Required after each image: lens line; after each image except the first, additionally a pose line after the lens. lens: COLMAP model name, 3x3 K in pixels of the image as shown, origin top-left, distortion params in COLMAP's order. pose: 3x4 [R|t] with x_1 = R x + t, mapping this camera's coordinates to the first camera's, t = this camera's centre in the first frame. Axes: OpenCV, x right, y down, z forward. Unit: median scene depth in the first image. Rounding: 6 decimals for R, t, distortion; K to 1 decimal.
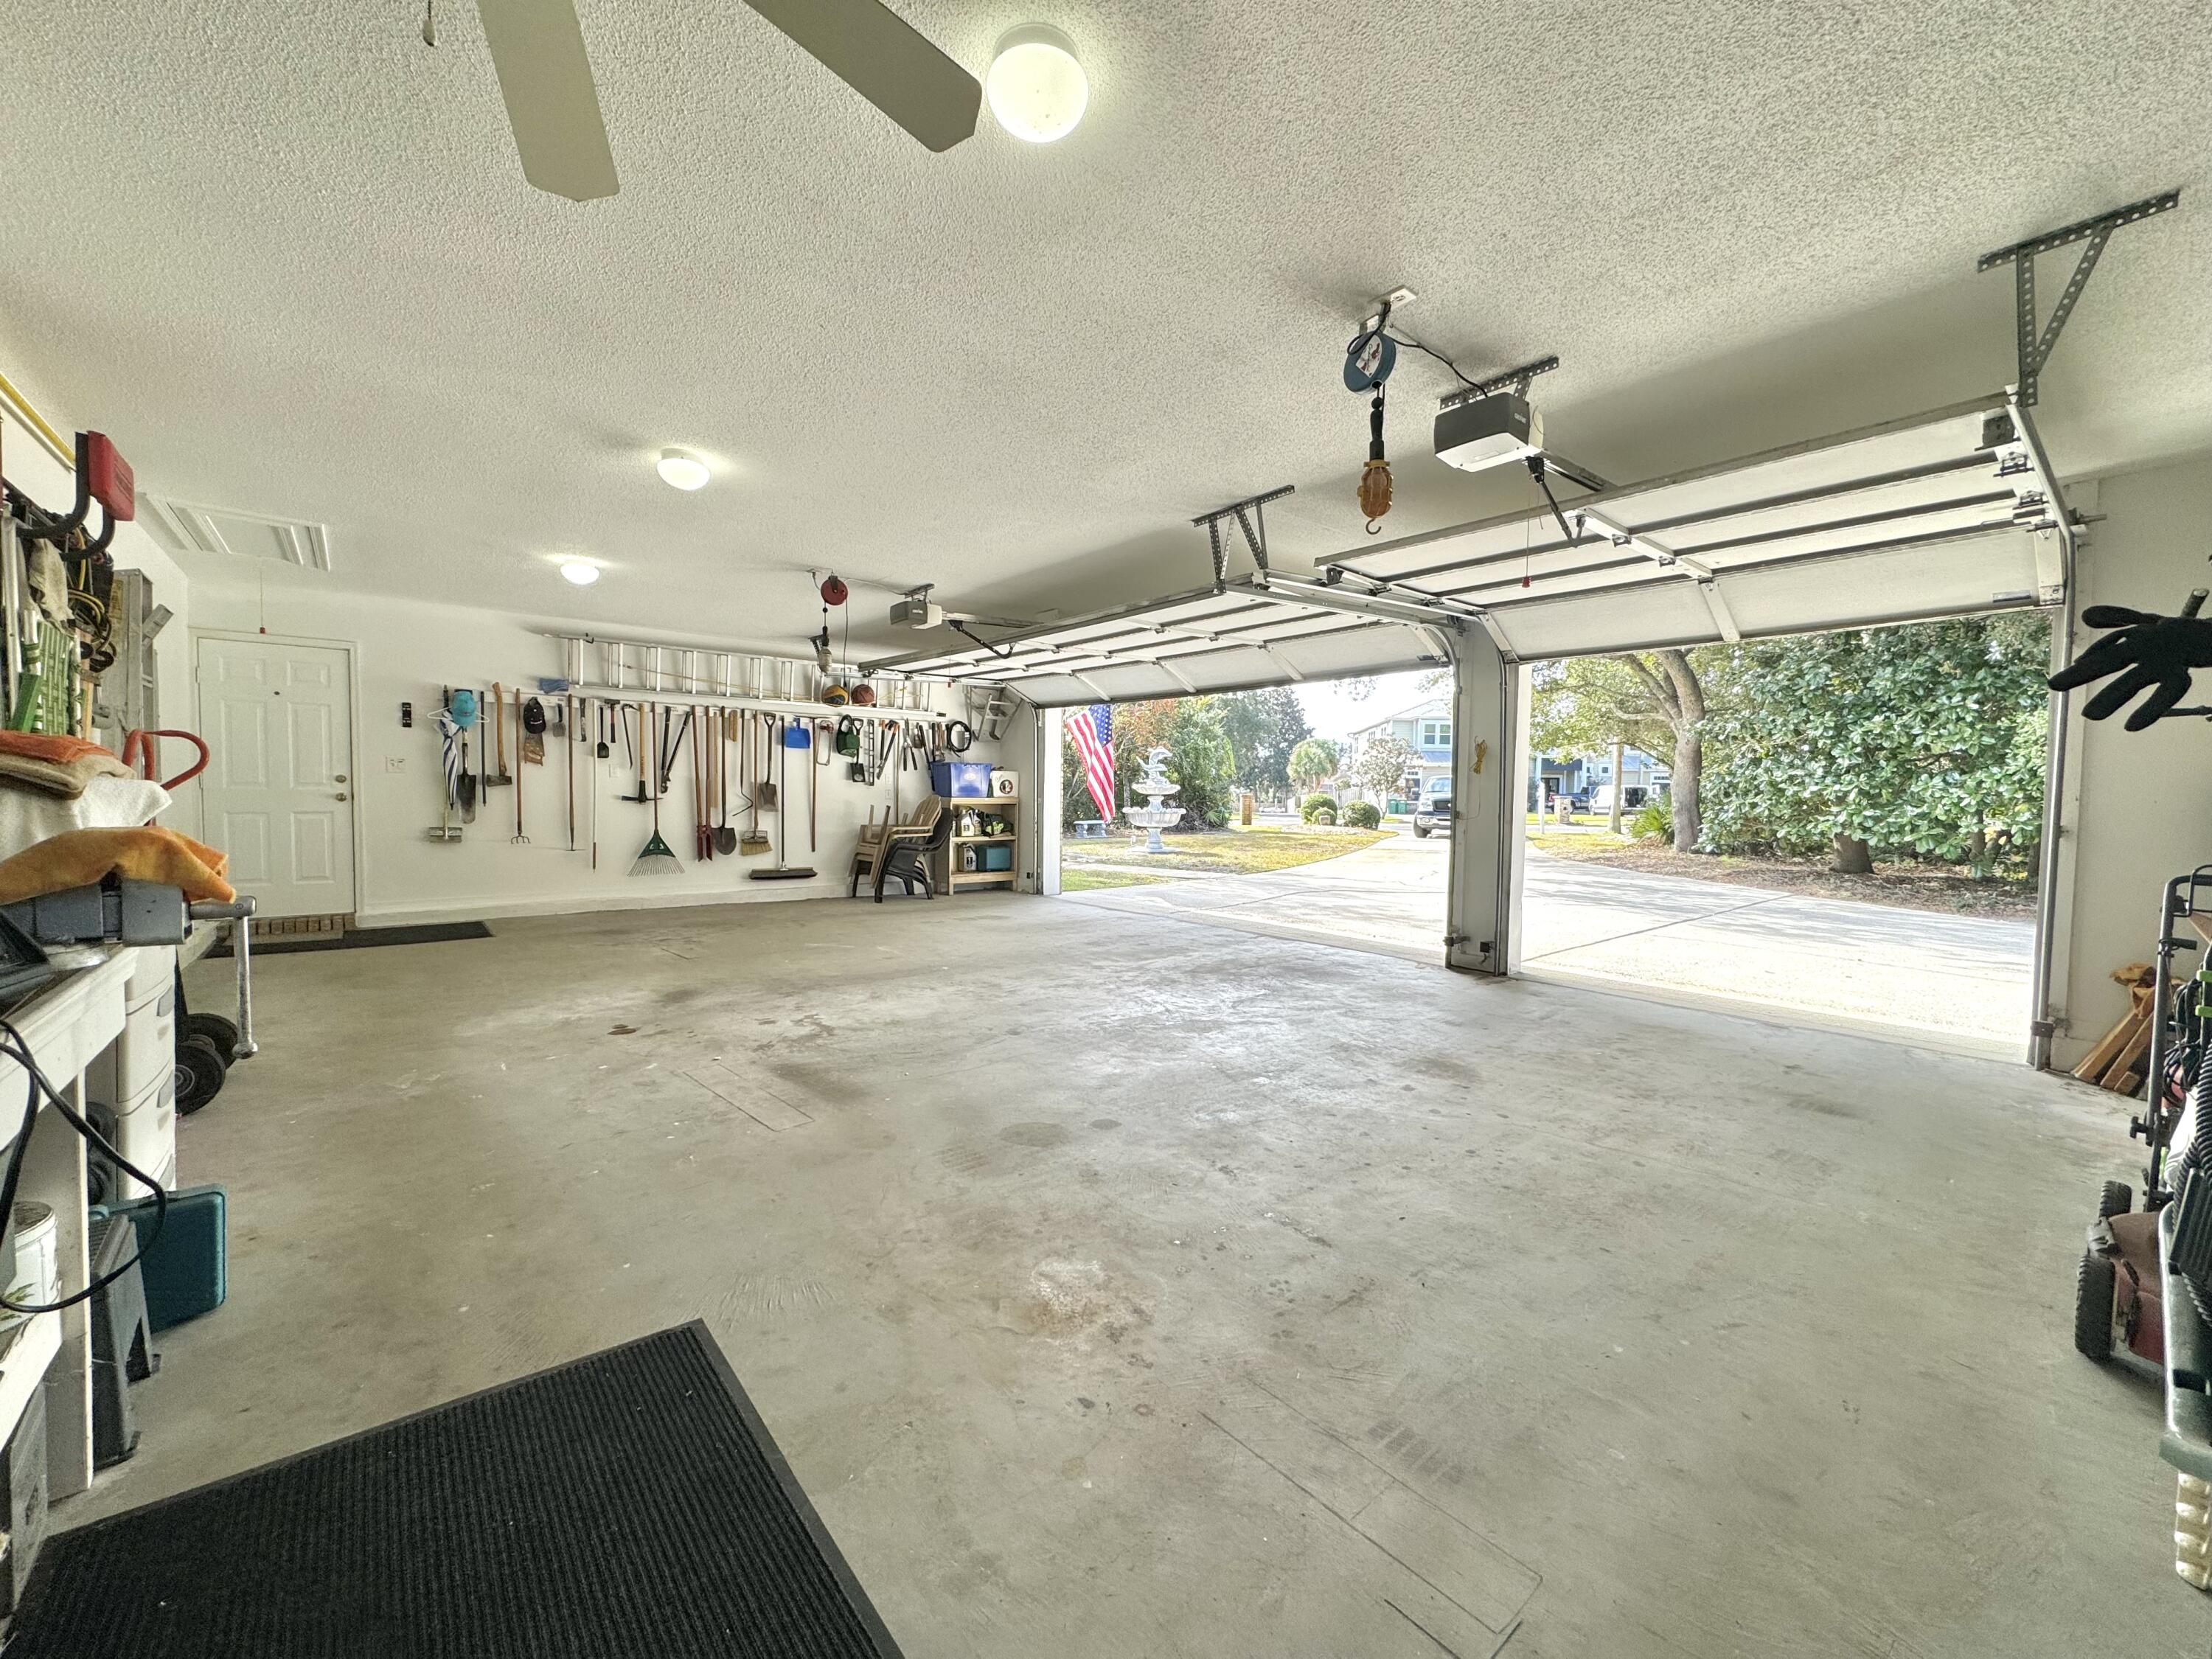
lens RADIAL K [[884.7, 0, 1095.3], [0, 884.7, 830.4], [0, 0, 1]] dist [0.000834, 0.000029]
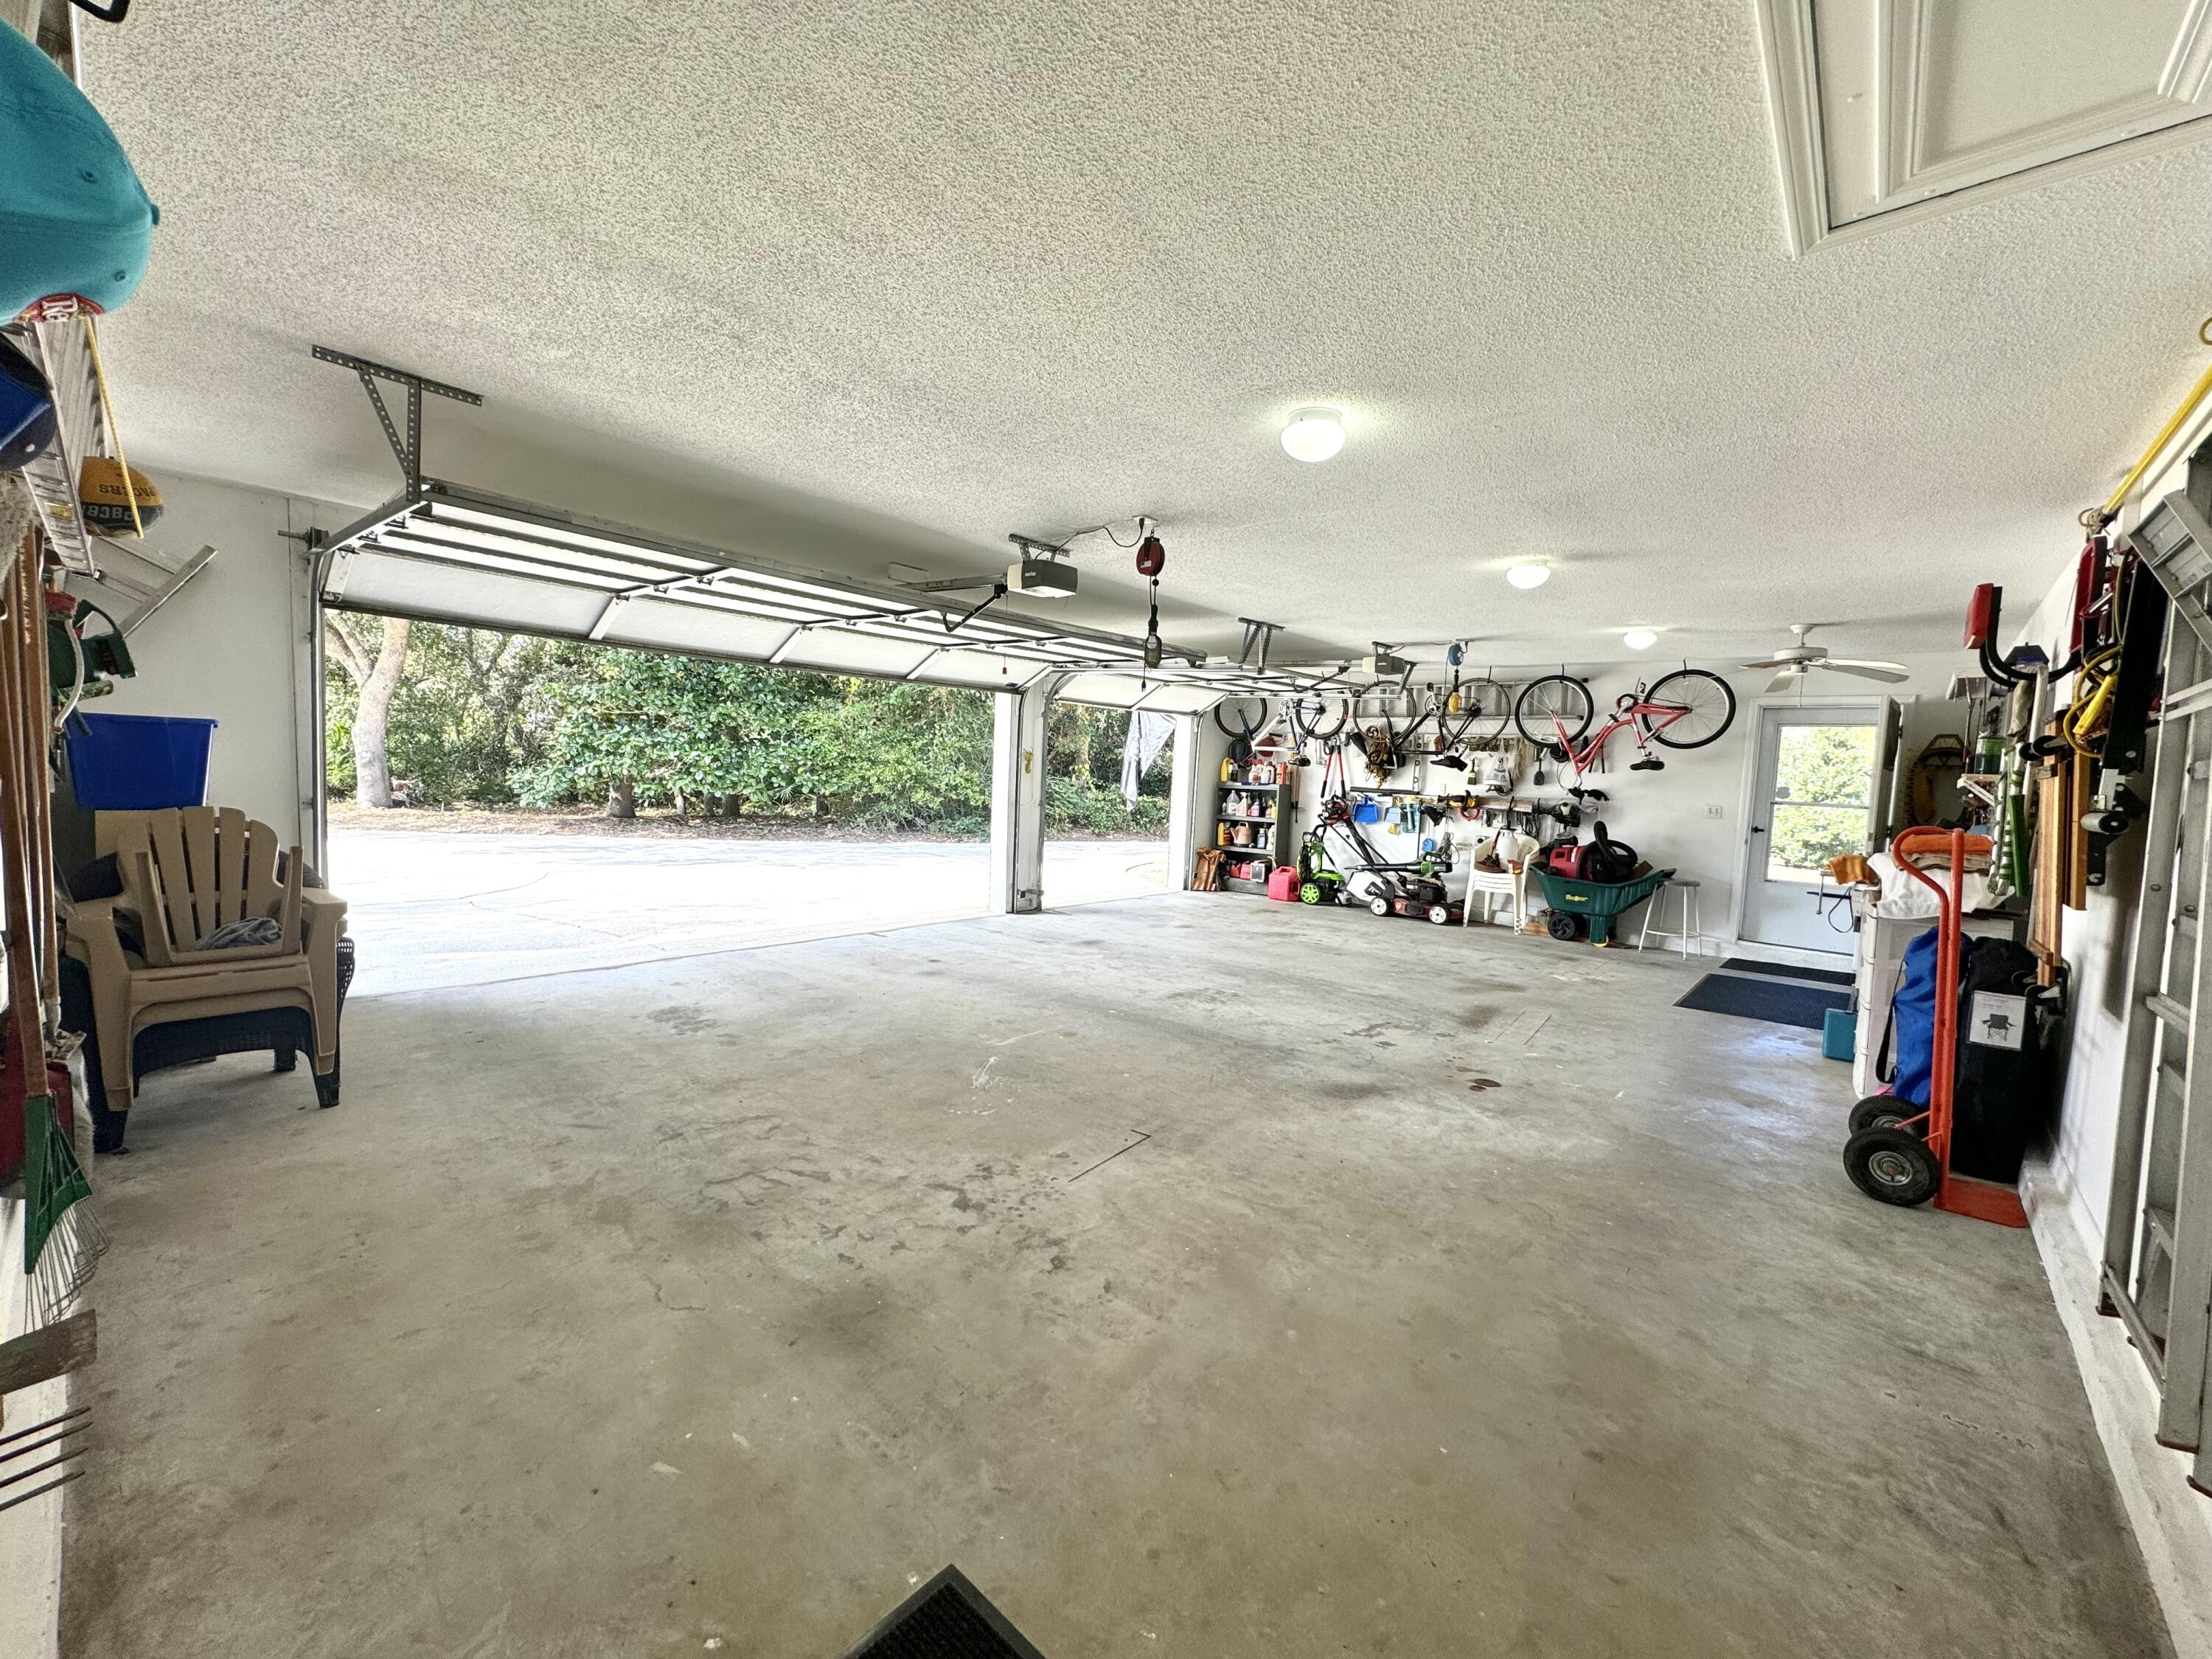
lens RADIAL K [[884.7, 0, 1095.4], [0, 884.7, 820.7], [0, 0, 1]] dist [0.000834, 0.000029]
pose [[-0.151638, -0.083297, 0.984920, -1.505127], [-0.002703, 0.996474, 0.083858, -0.165586], [-0.988432, 0.010054, -0.151328, 1.662686]]
